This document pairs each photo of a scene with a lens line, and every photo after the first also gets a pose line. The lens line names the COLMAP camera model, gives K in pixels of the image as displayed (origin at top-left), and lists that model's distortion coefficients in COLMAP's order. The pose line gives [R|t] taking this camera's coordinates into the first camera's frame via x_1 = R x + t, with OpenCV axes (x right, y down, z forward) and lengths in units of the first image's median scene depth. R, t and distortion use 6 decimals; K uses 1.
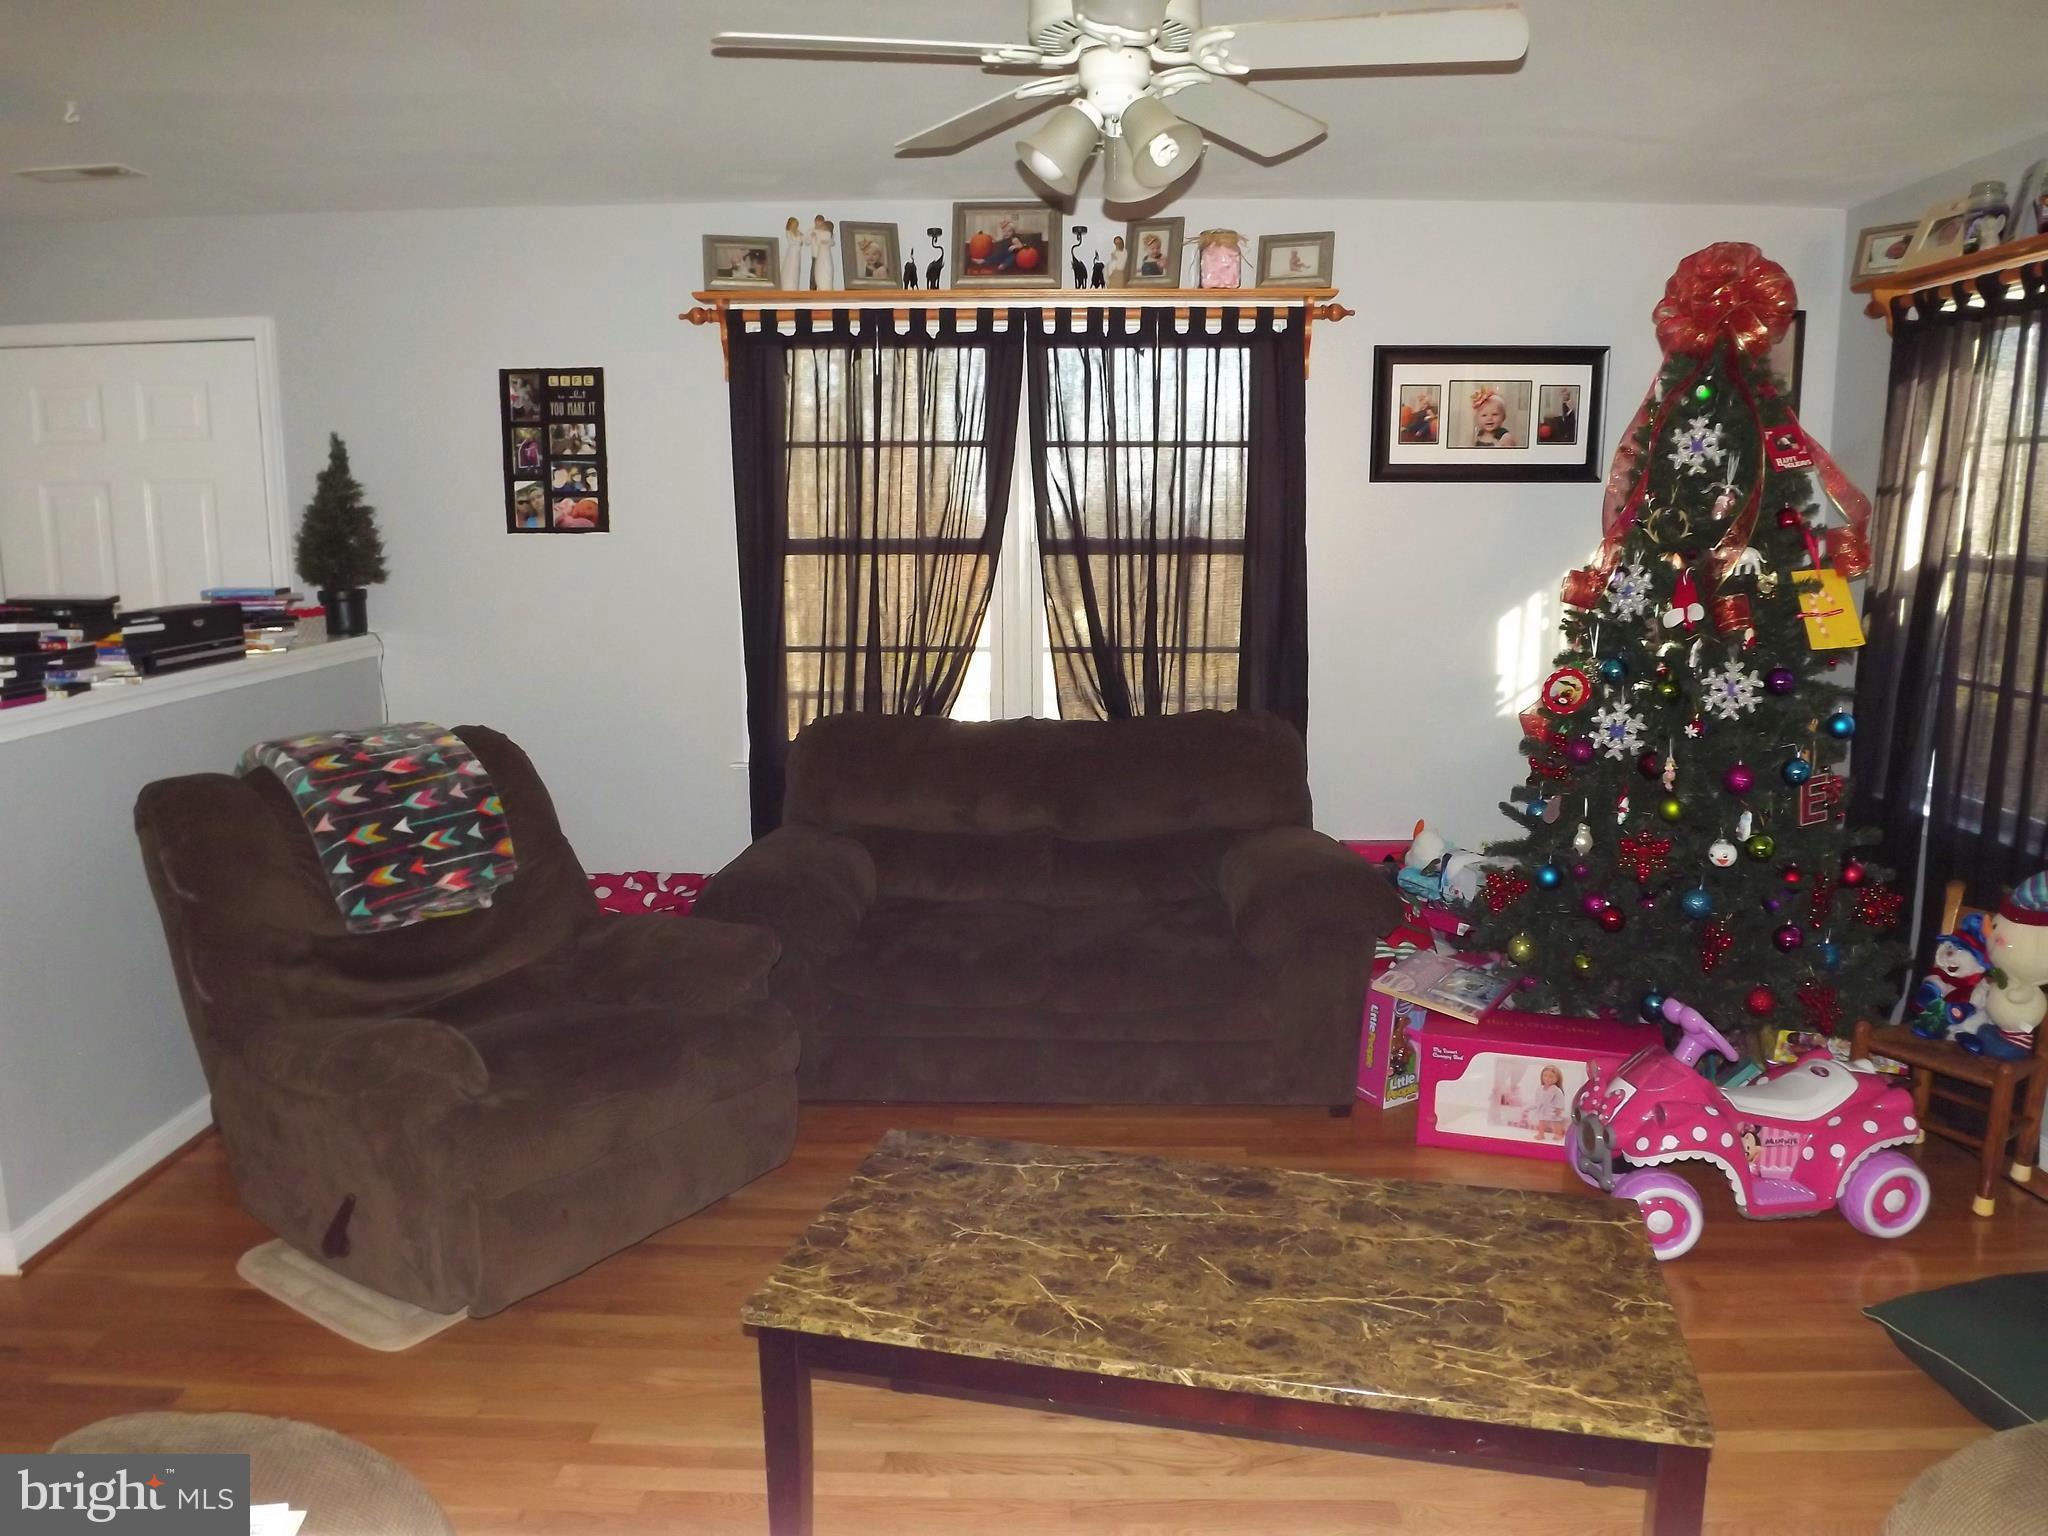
lens RADIAL K [[1483.1, 0, 1002.3], [0, 1483.1, 756.9], [0, 0, 1]] dist [-0.070597, 0.008796]
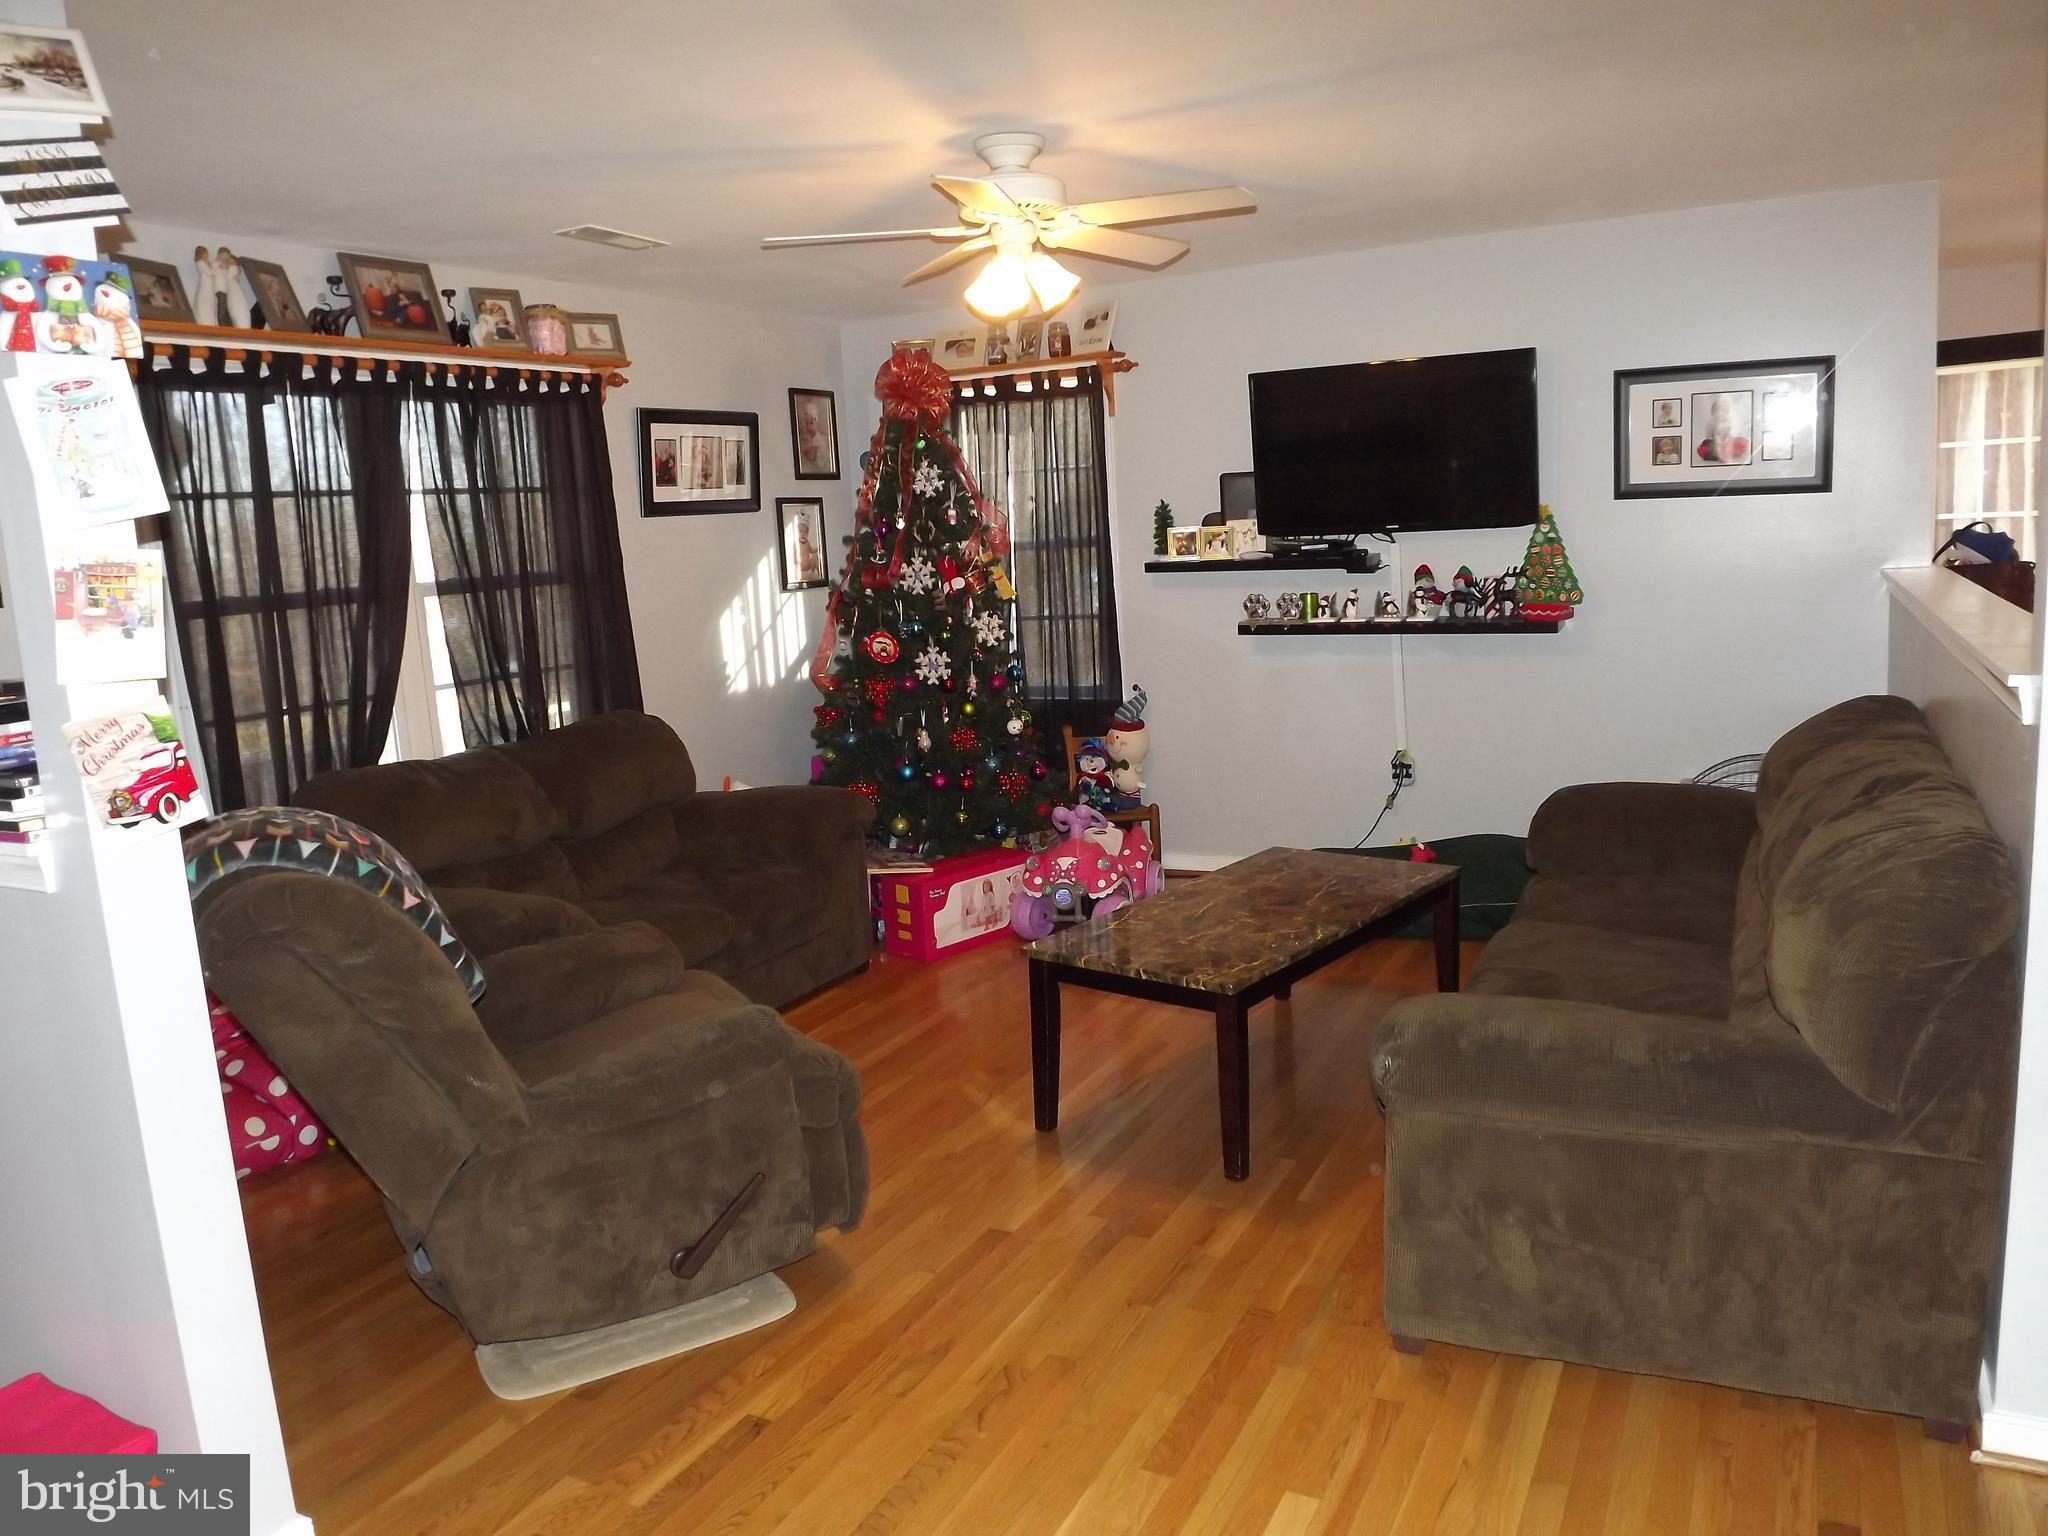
lens RADIAL K [[1483.1, 0, 1022.4], [0, 1483.1, 771.7], [0, 0, 1]] dist [-0.070597, 0.008796]
pose [[0.439903, -0.172708, 0.881282, -0.762646], [0.207888, 0.974262, 0.087159, -0.020745], [-0.873652, 0.144867, 0.464485, 0.183685]]
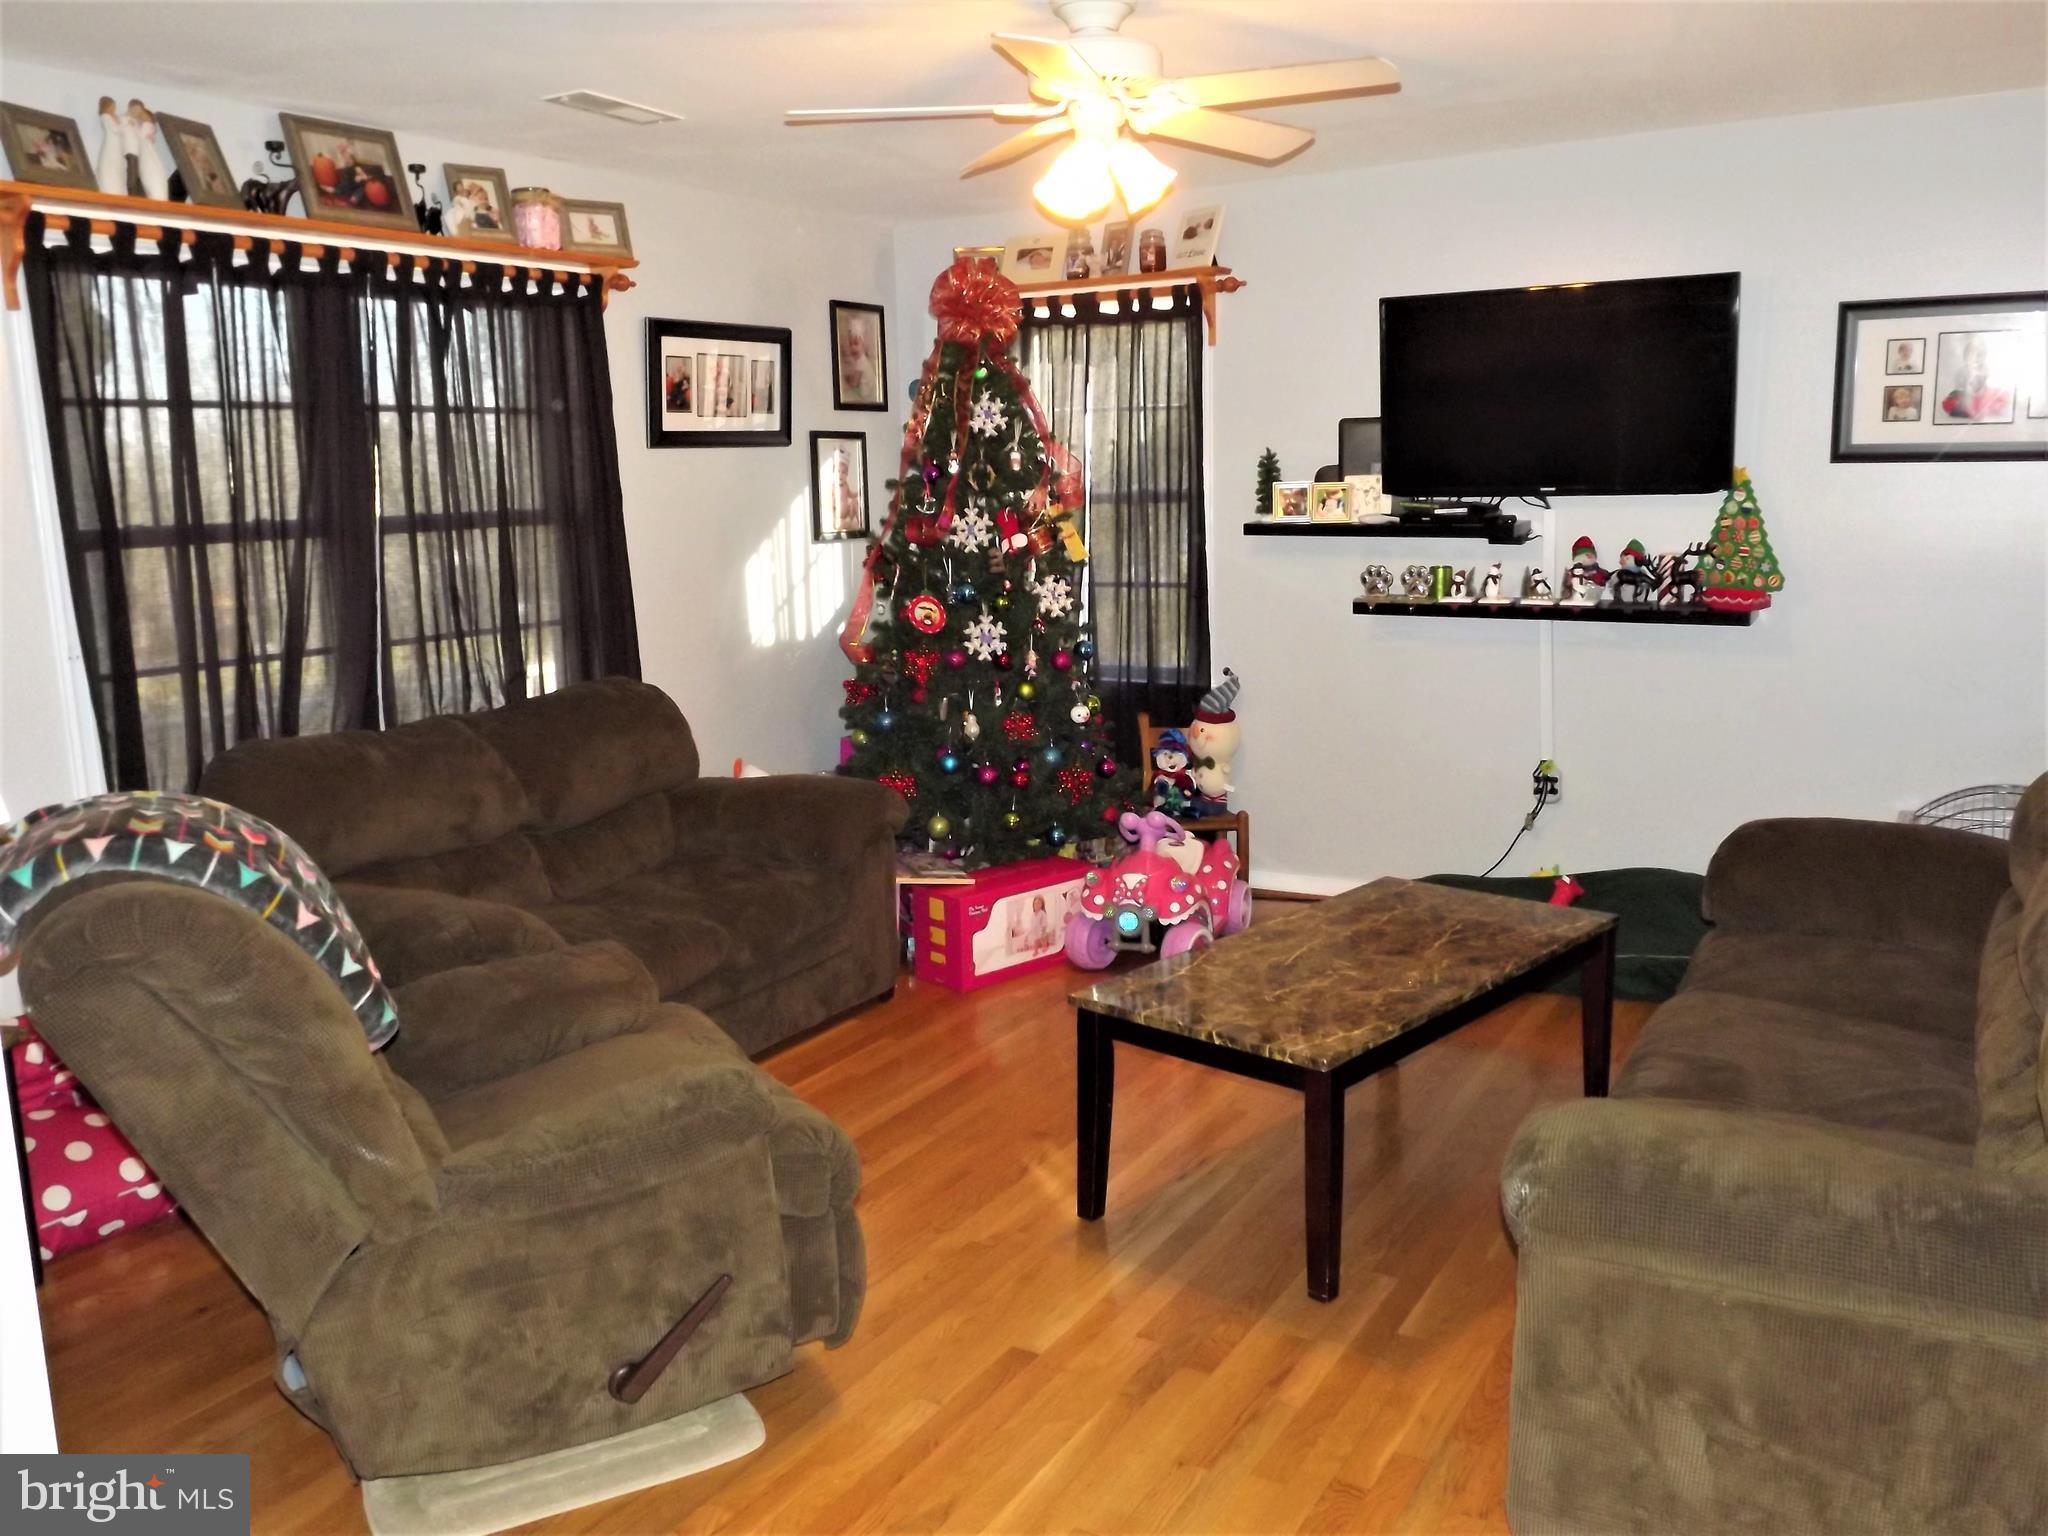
lens RADIAL K [[1683.3, 0, 1017.4], [0, 1683.3, 762.2], [0, 0, 1]] dist [0.004333, -0.026440]
pose [[0.488757, -0.161287, 0.857381, -0.704932], [0.172300, 0.981251, 0.086368, -0.027542], [-0.855236, 0.105514, 0.507383, 0.201186]]
